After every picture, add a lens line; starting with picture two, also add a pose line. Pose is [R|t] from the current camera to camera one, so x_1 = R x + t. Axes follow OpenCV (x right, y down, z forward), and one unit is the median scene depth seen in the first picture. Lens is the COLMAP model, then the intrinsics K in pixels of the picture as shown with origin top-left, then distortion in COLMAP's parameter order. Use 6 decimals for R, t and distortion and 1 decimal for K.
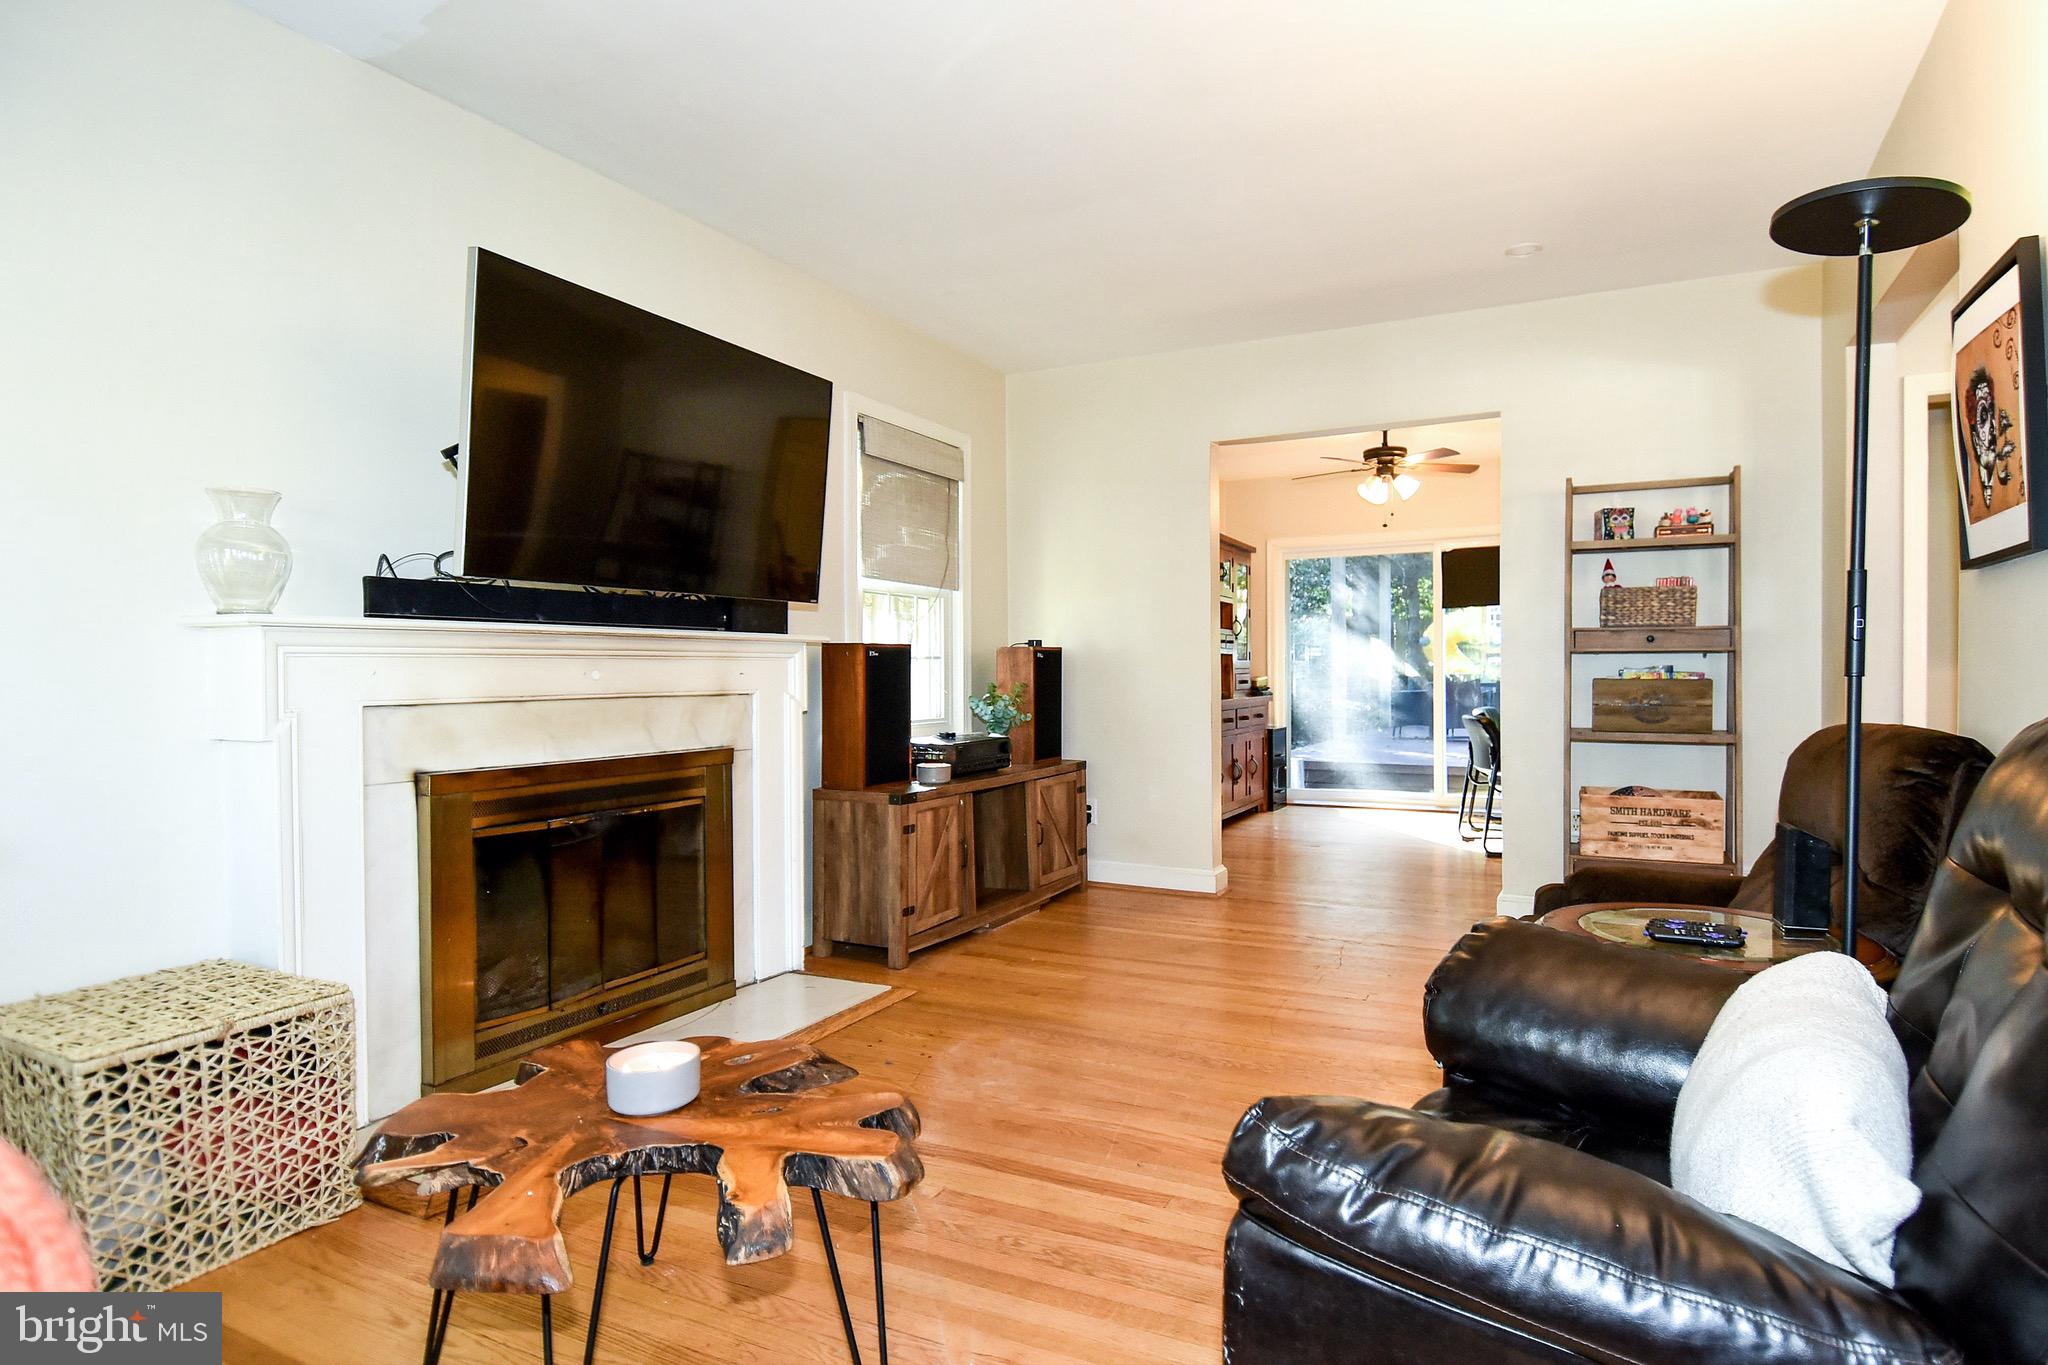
lens RADIAL K [[1098.3, 0, 1024.0], [0, 1098.3, 682.5], [0, 0, 1]] dist [-0.001192, -0.000193]
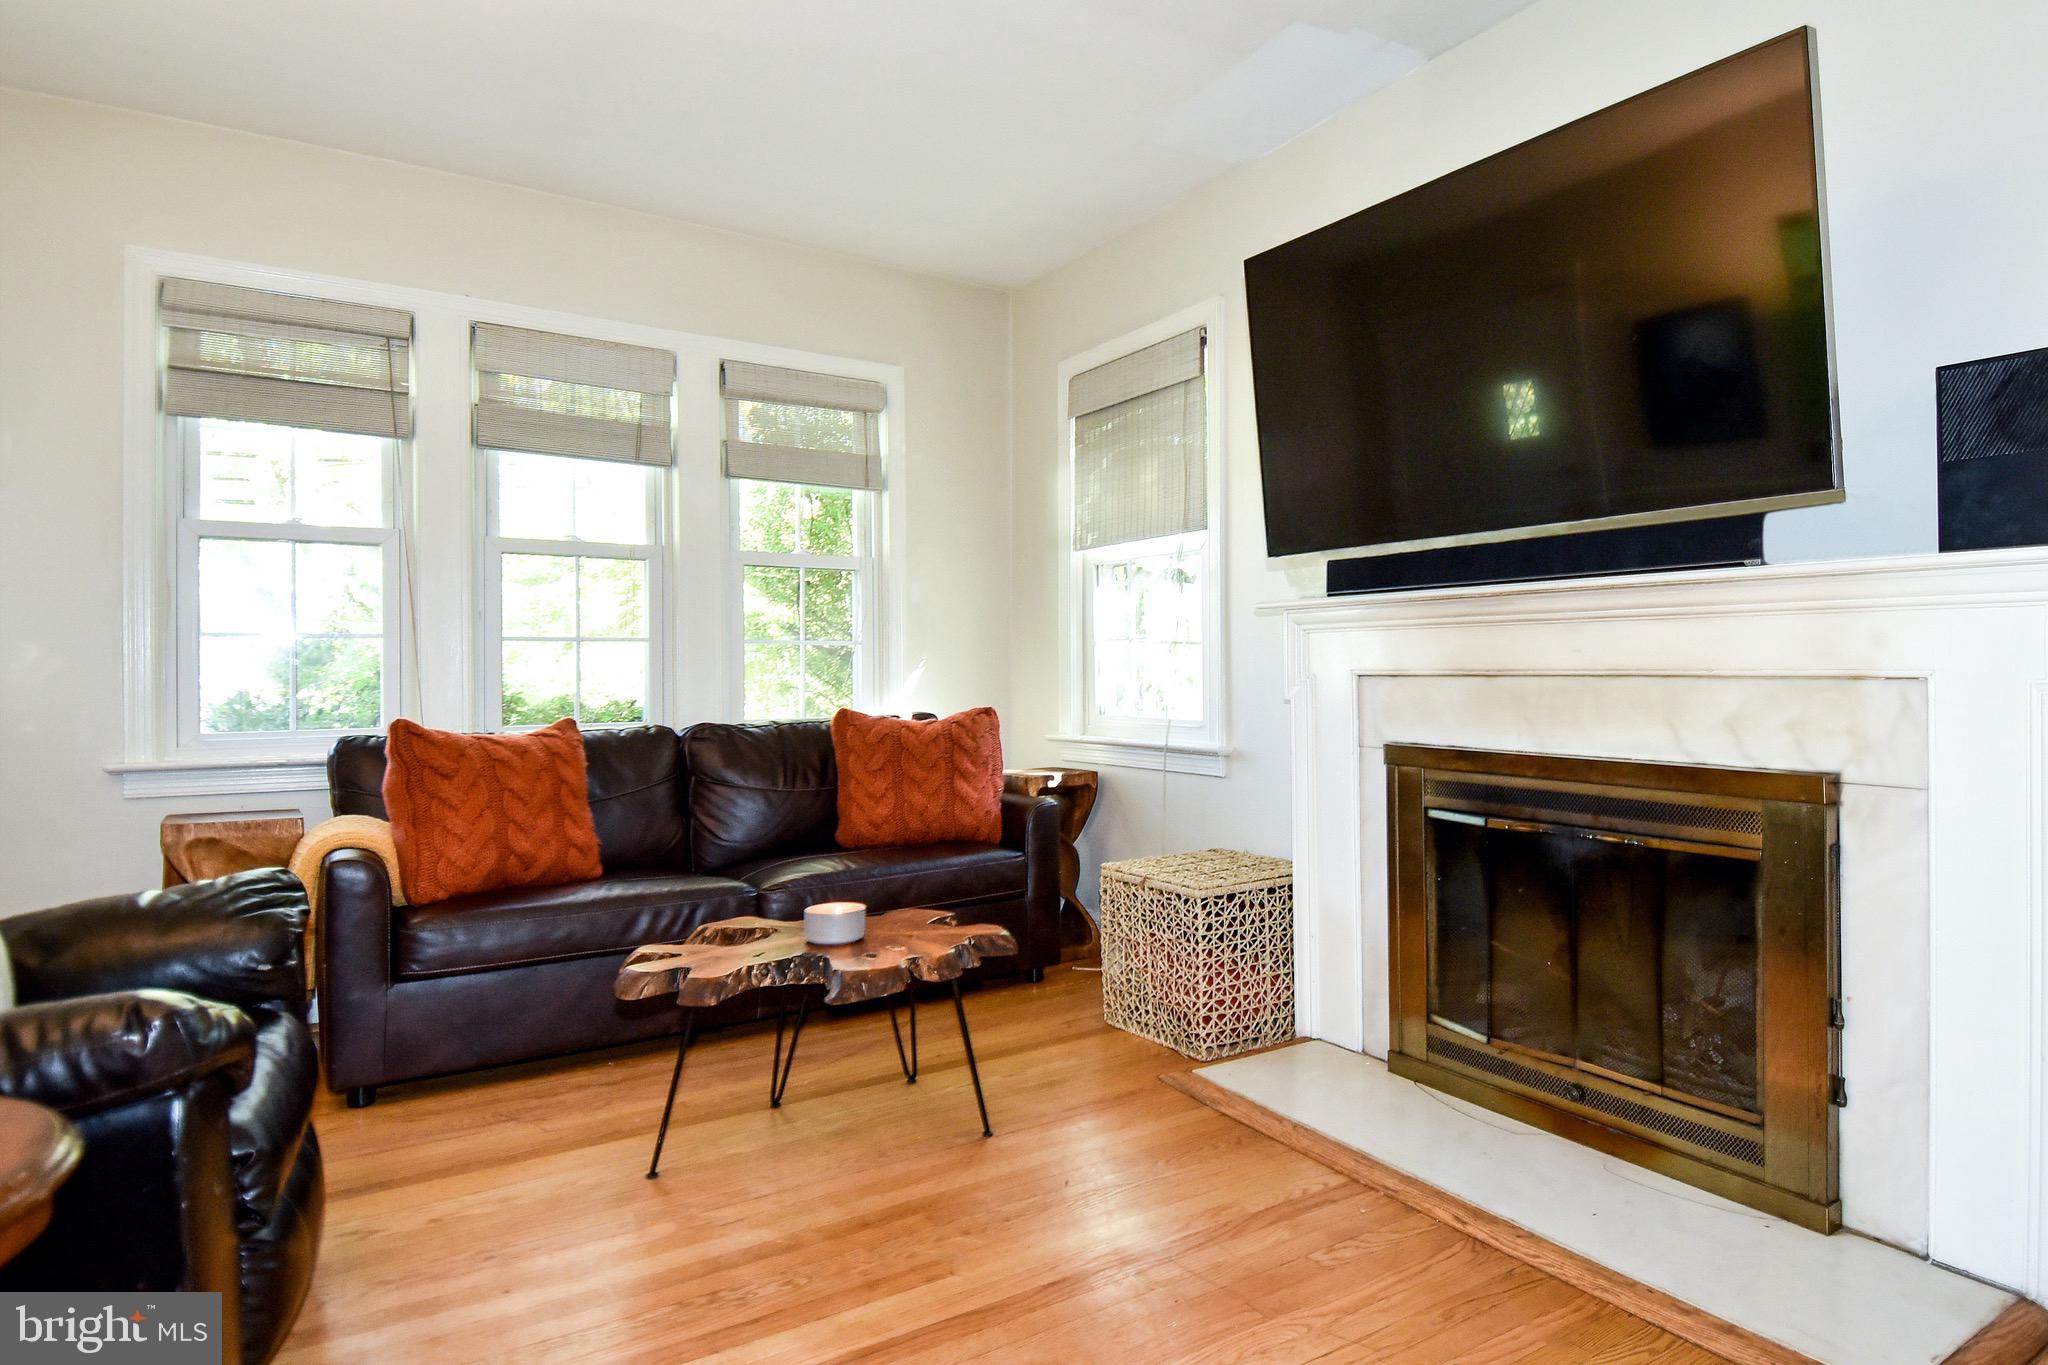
lens RADIAL K [[1187.7, 0, 1125.7], [0, 1187.7, 664.6], [0, 0, 1]] dist [0.046597, -0.058380]
pose [[-0.463808, 0.006989, -0.885908, 0.351854], [-0.004376, 0.999939, 0.010180, -0.000120], [0.885925, 0.008598, -0.463749, 0.814007]]
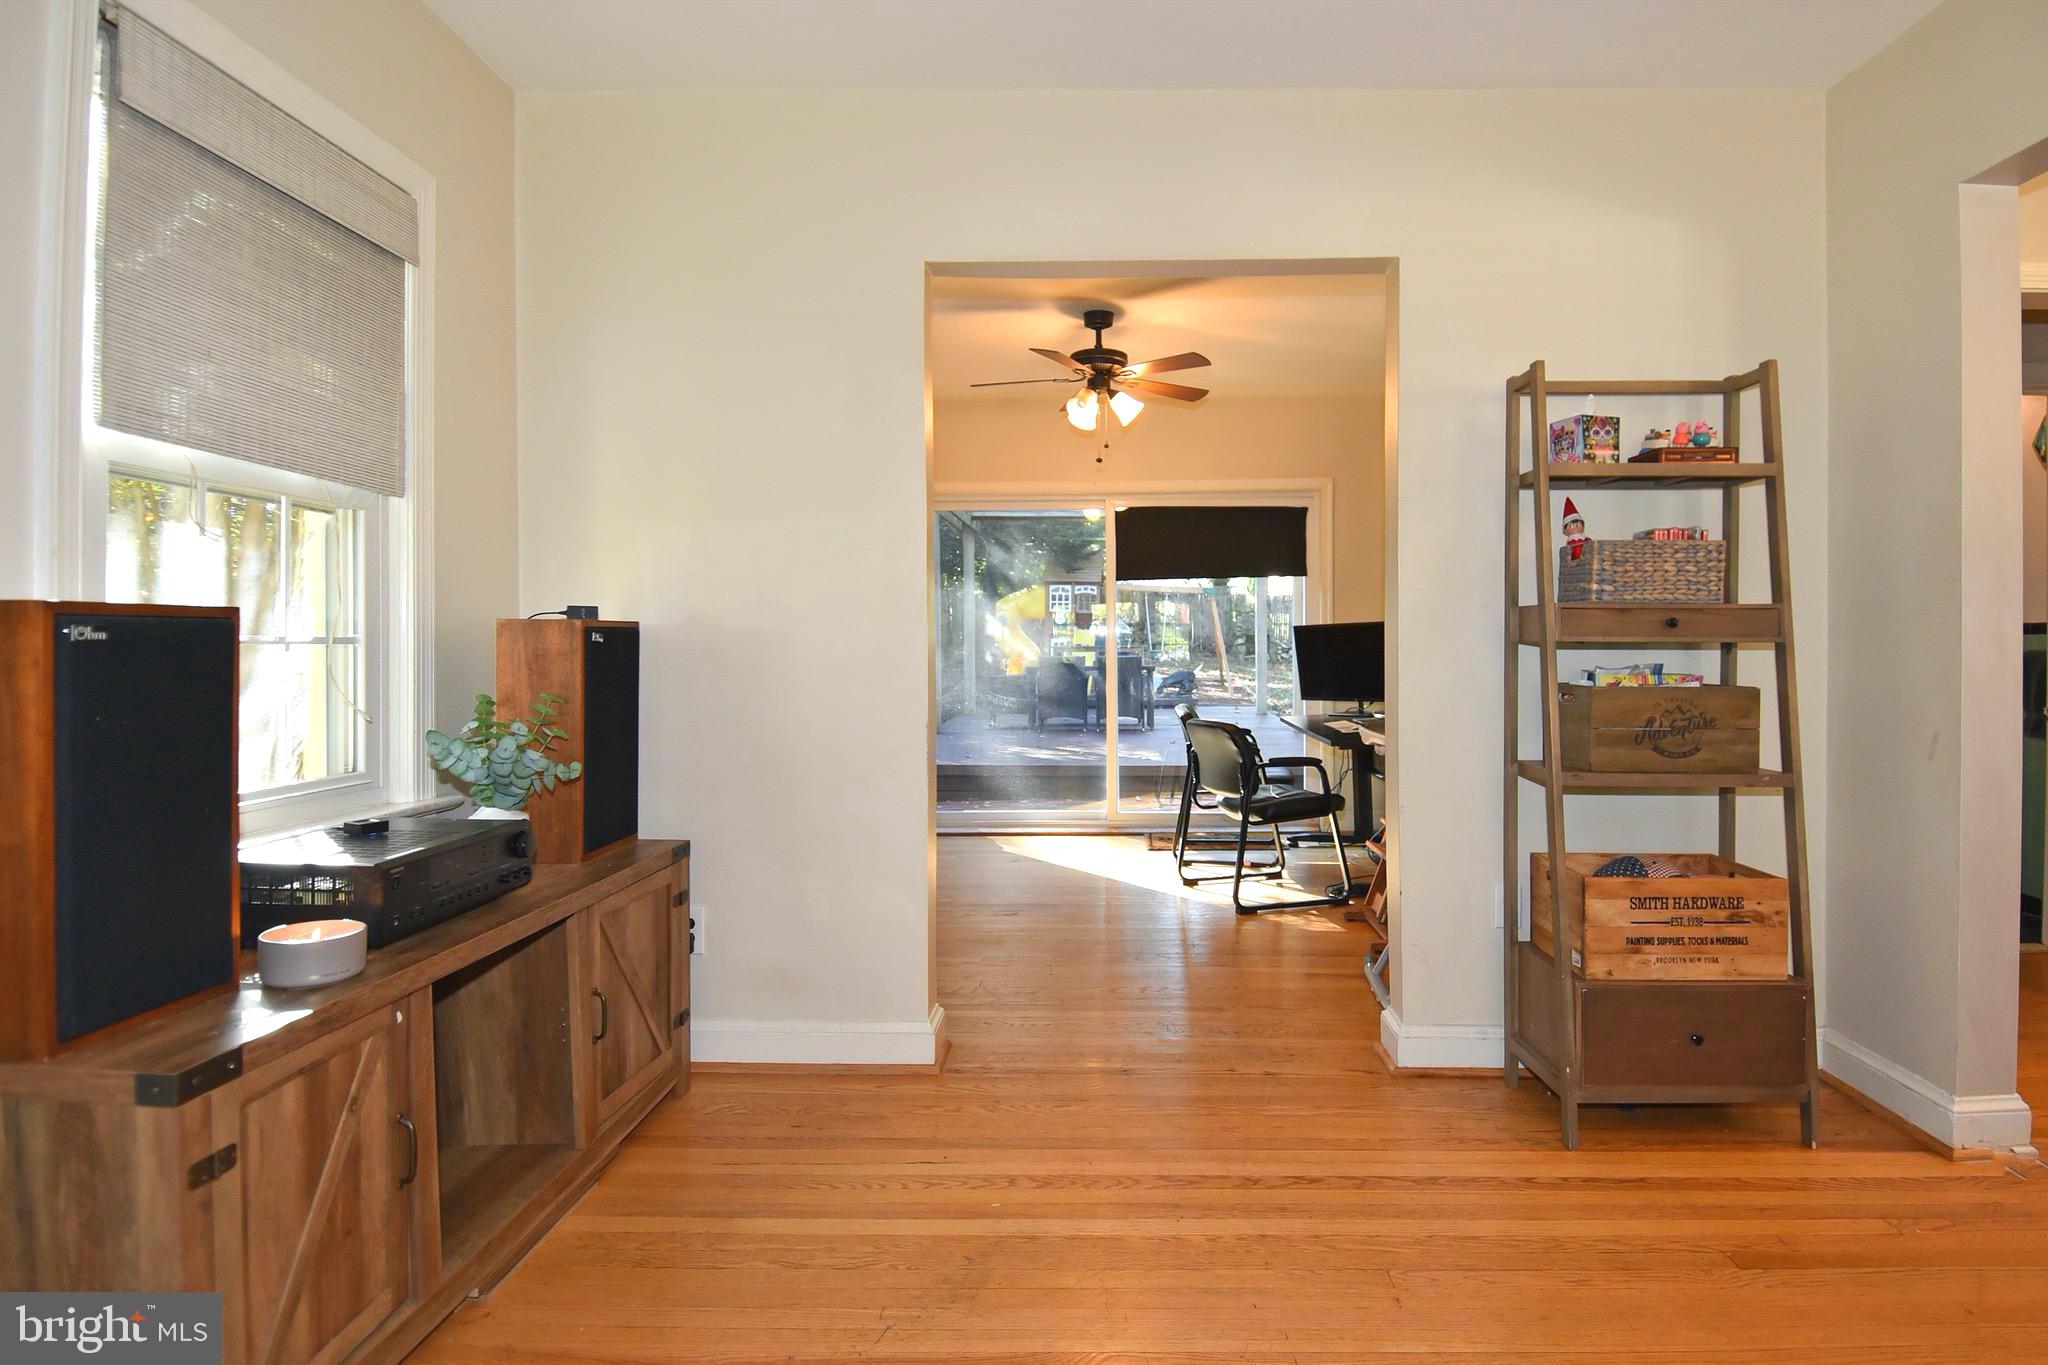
lens RADIAL K [[1112.3, 0, 1067.1], [0, 1112.3, 655.7], [0, 0, 1]] dist [0.040562, -0.049138]
pose [[0.896821, 0.001912, 0.442389, -0.021125], [-0.000582, 0.999995, -0.003142, -0.018067], [-0.442393, 0.002560, 0.896818, 0.549680]]
